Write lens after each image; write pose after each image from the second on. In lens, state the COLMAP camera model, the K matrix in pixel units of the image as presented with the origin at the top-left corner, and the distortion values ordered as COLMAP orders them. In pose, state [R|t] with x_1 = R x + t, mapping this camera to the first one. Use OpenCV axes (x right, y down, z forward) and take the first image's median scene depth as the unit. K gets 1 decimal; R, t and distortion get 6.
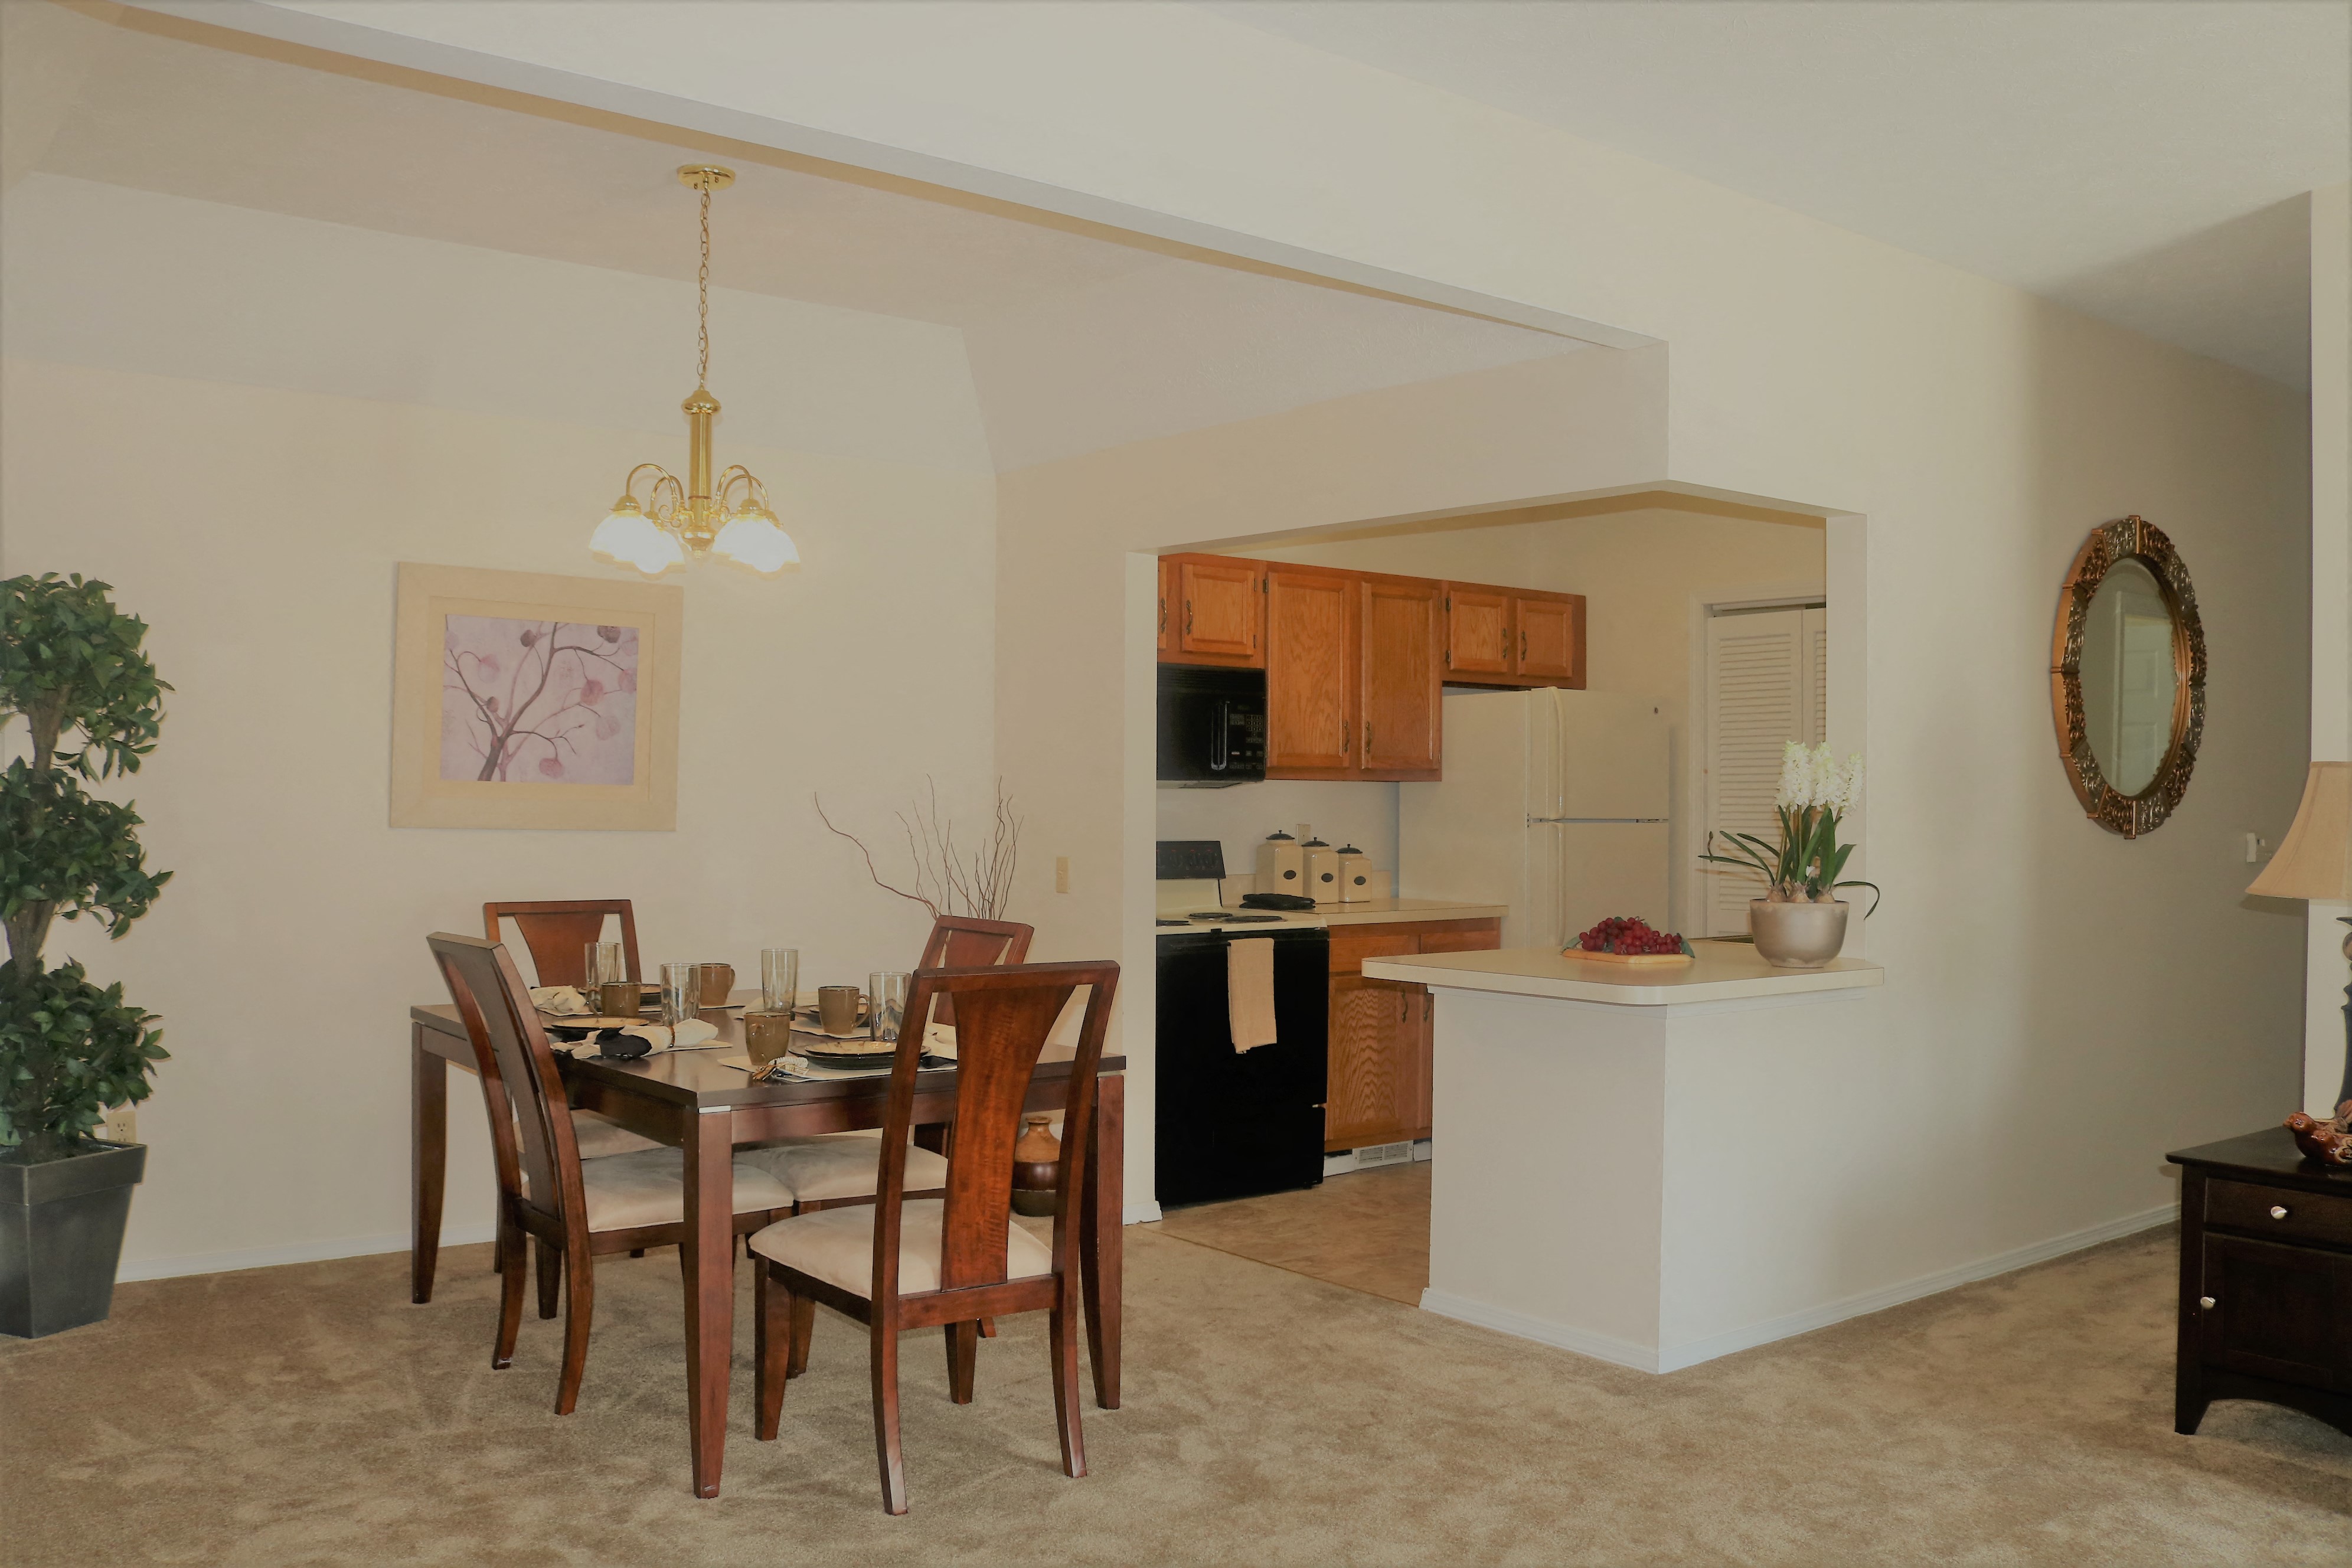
lens RADIAL K [[2015.8, 0, 1175.2], [0, 2015.8, 787.9], [0, 0, 1]] dist [-0.080467, 0.025670]
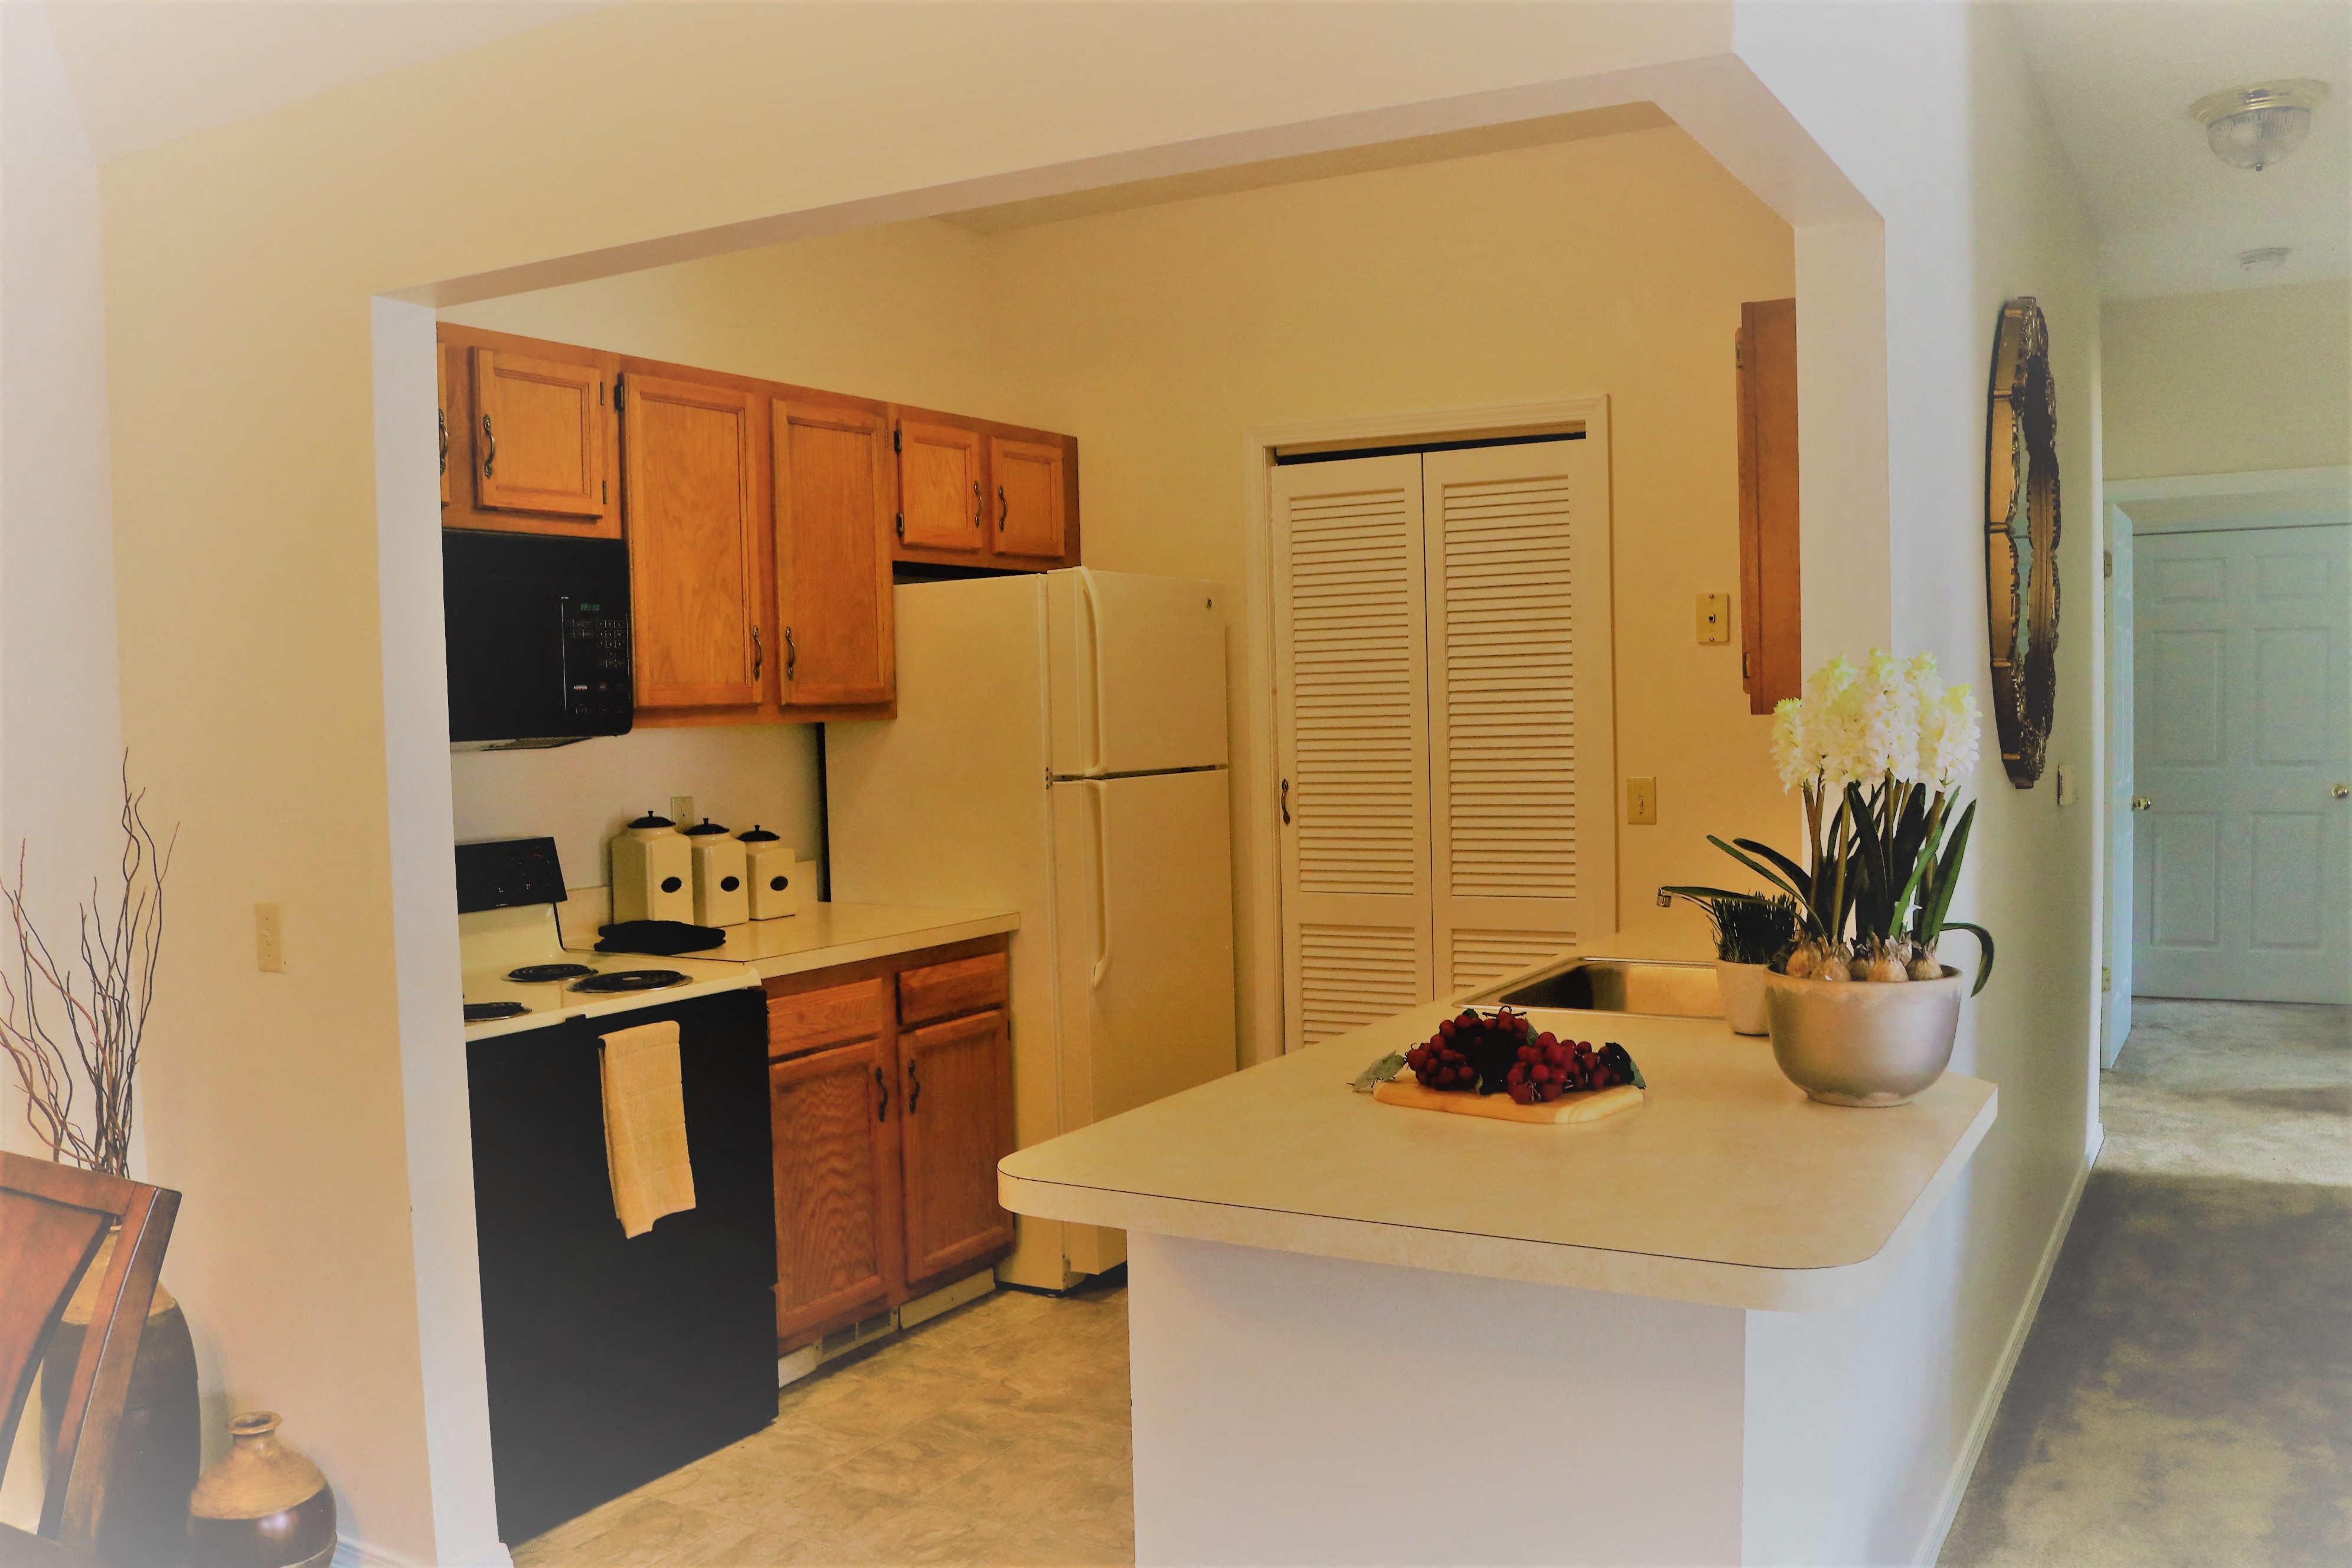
lens RADIAL K [[2015.8, 0, 1172.7], [0, 2015.8, 791.4], [0, 0, 1]] dist [-0.080467, 0.025670]
pose [[0.930313, -0.045316, 0.363956, -0.021236], [0.027060, 0.998114, 0.055107, -0.014113], [-0.365767, -0.041418, 0.929785, 0.395645]]
